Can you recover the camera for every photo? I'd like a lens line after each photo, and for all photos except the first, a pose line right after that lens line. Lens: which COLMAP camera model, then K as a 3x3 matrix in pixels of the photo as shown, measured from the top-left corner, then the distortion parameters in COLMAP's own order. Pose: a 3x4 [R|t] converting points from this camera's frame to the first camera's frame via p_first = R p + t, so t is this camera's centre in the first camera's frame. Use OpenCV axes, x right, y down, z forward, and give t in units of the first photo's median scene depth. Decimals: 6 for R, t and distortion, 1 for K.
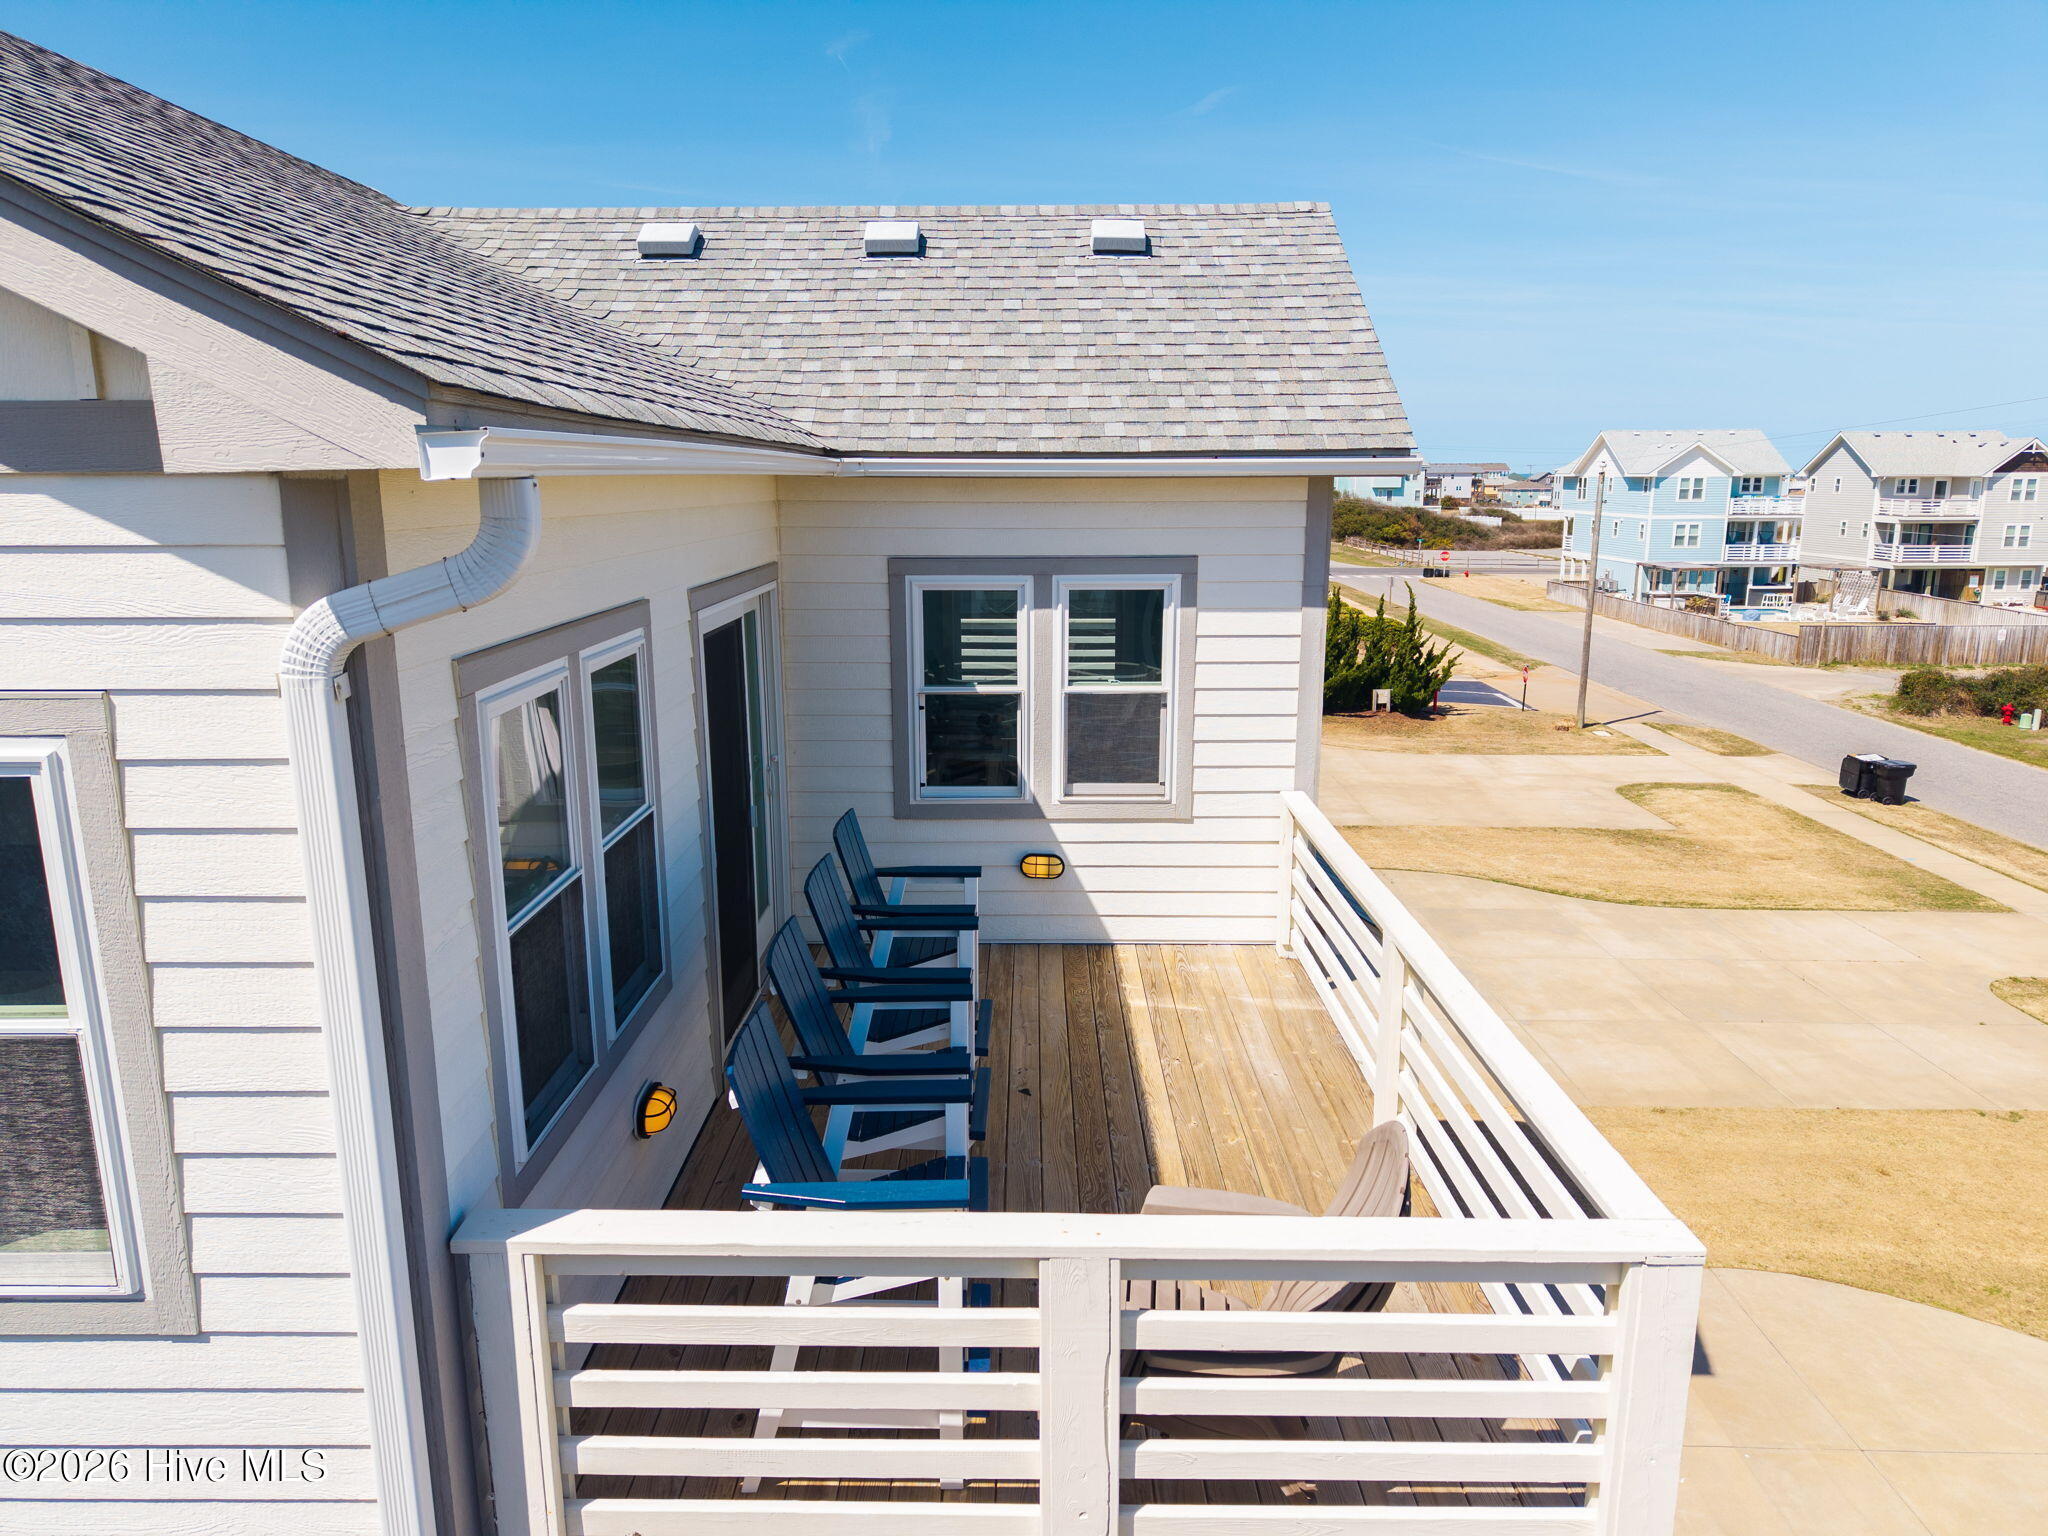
lens RADIAL K [[1297.5, 0, 1045.9], [0, 1297.5, 776.7], [0, 0, 1]] dist [0.033233, 0.002240]
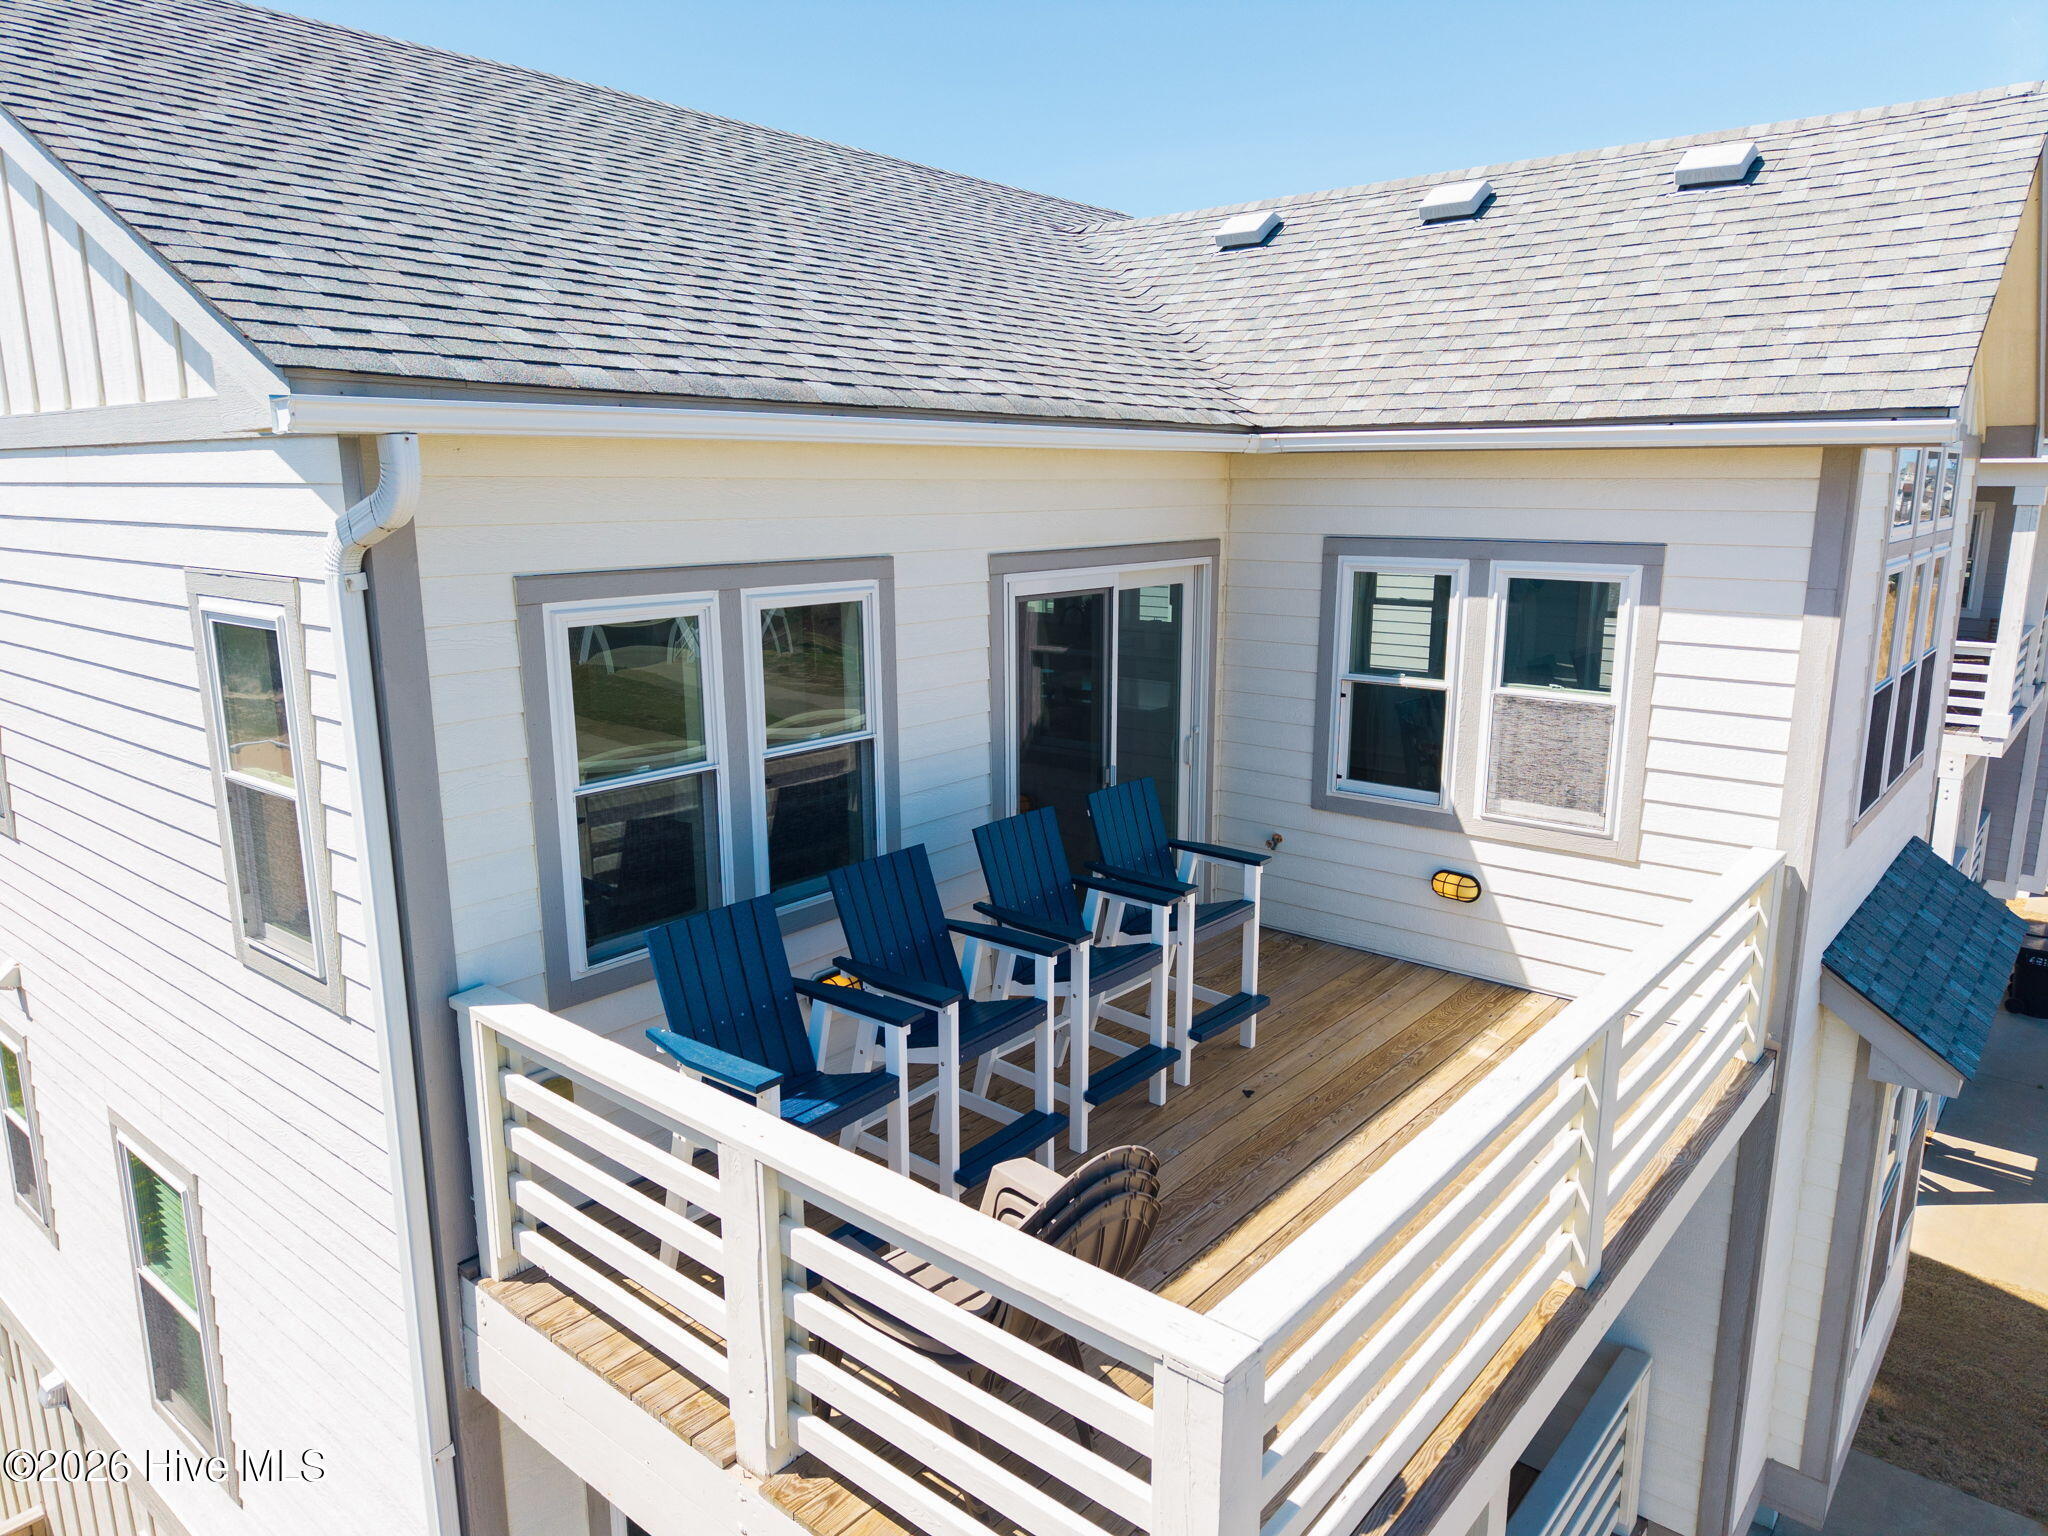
lens RADIAL K [[1369.1, 0, 1032.1], [0, 1369.1, 762.6], [0, 0, 1]] dist [0.047304, -0.051710]
pose [[0.779474, 0.130941, -0.612597, 0.351415], [-0.131272, 0.990340, 0.044651, -0.019649], [0.612526, 0.045612, 0.789133, 0.074037]]
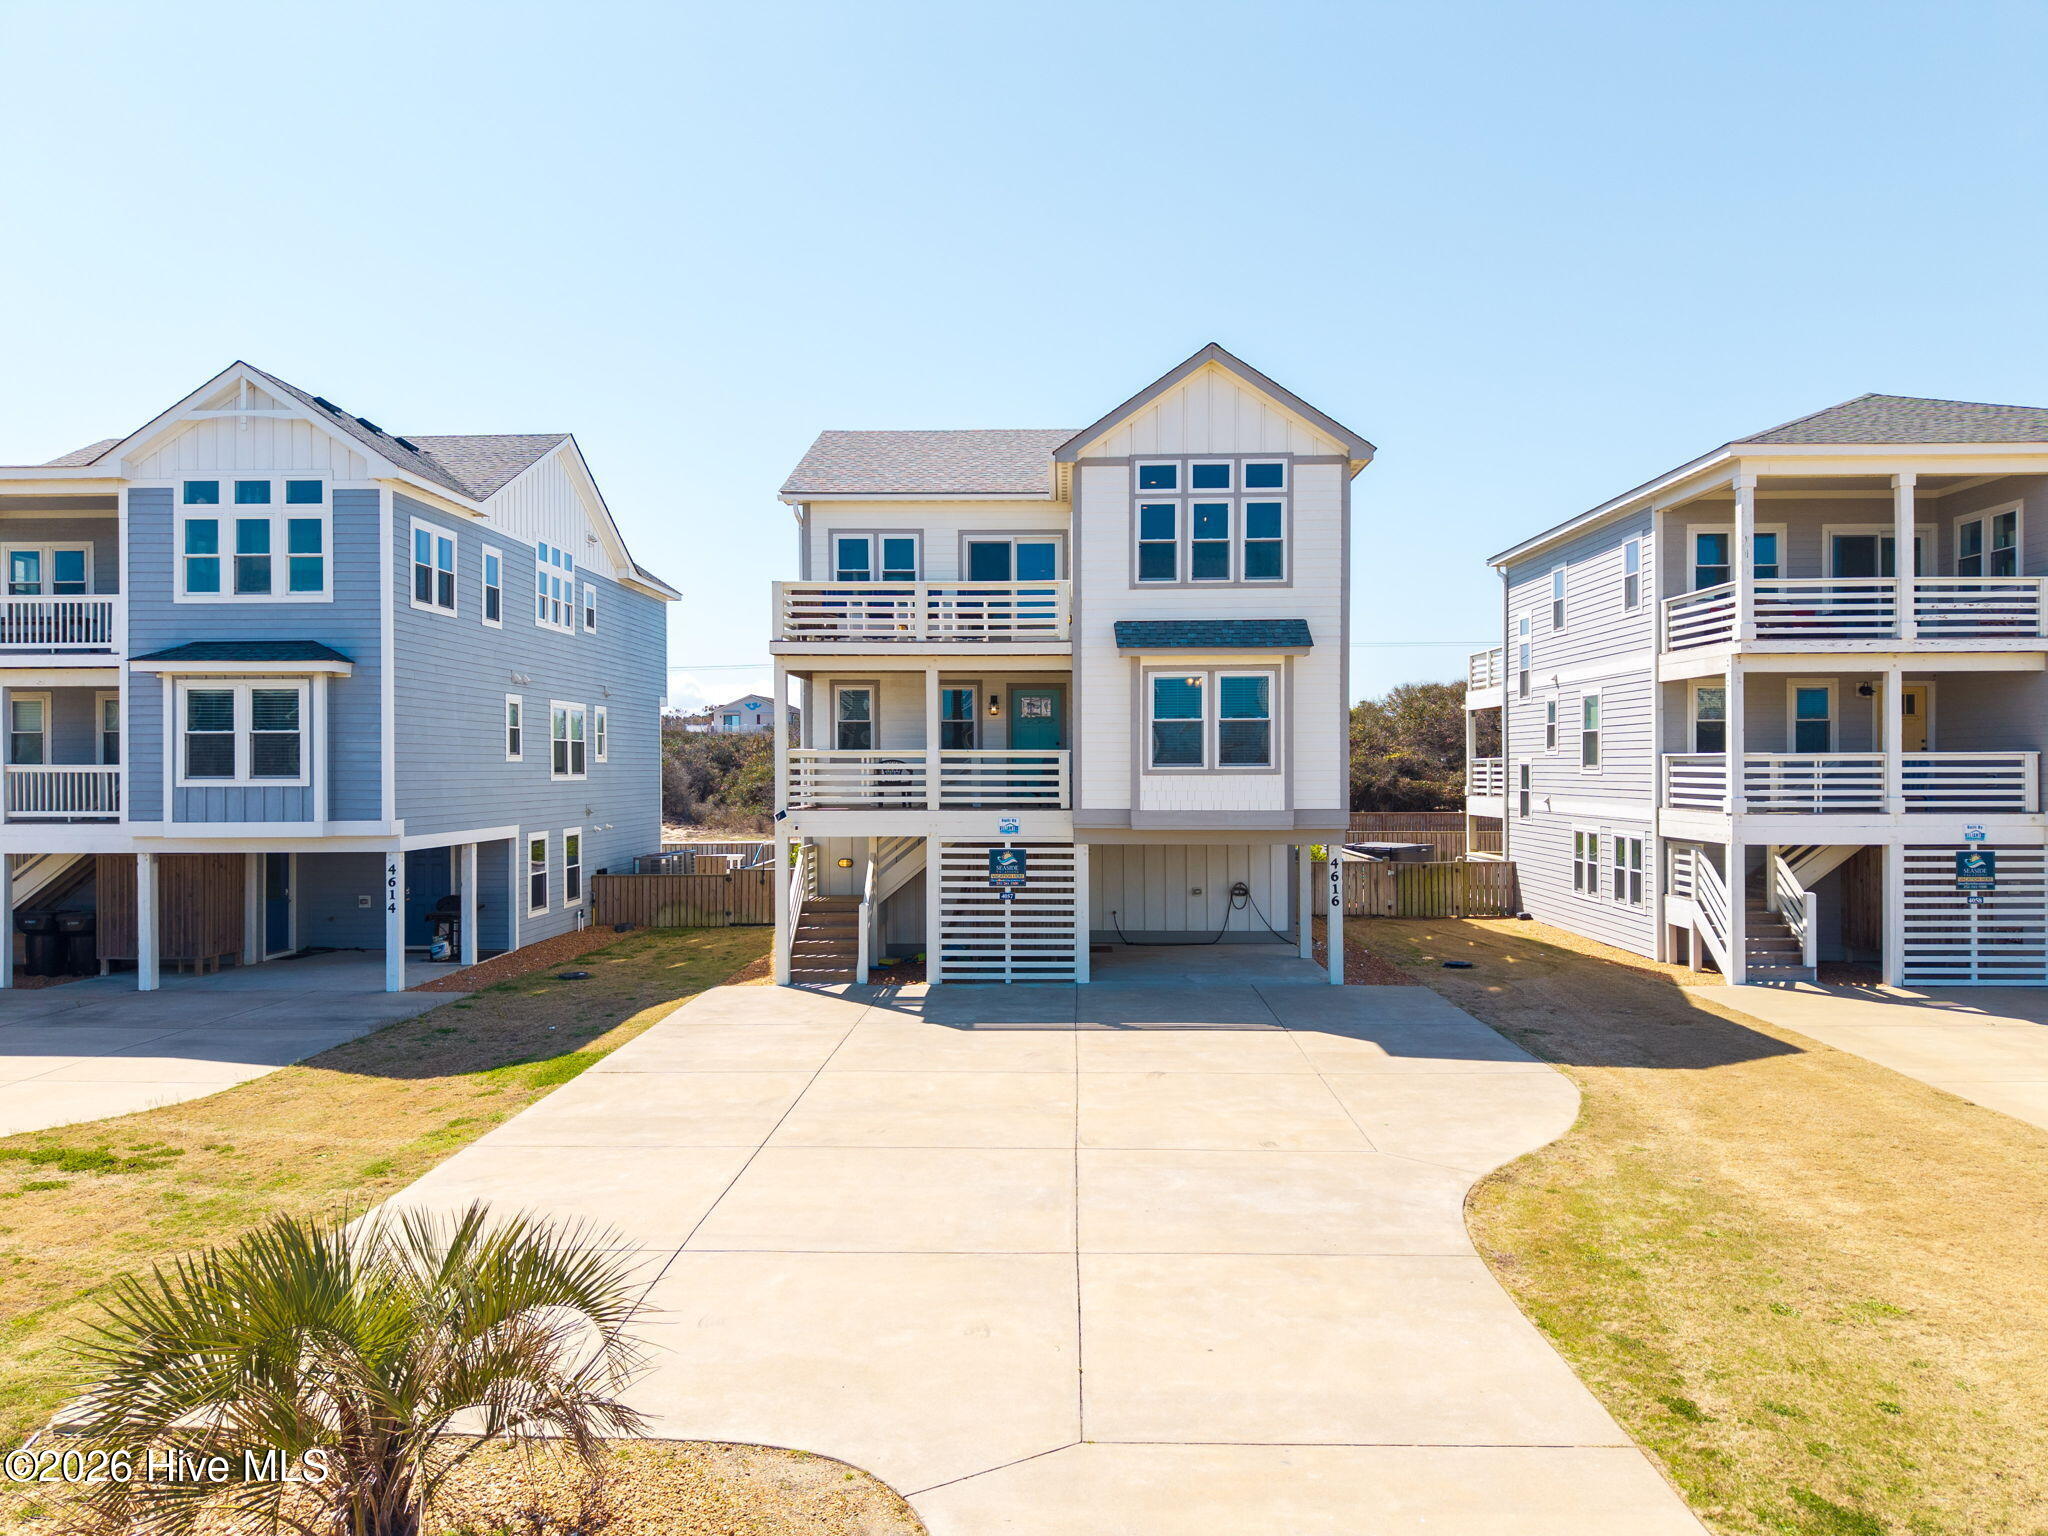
lens RADIAL K [[1369.1, 0, 1019.2], [0, 1369.1, 758.1], [0, 0, 1]] dist [0.047304, -0.051710]
pose [[-0.011376, -0.004551, -0.999925, 3.144837], [-0.206185, 0.978511, -0.002107, 0.417453], [0.978447, 0.206146, -0.012070, 1.023139]]
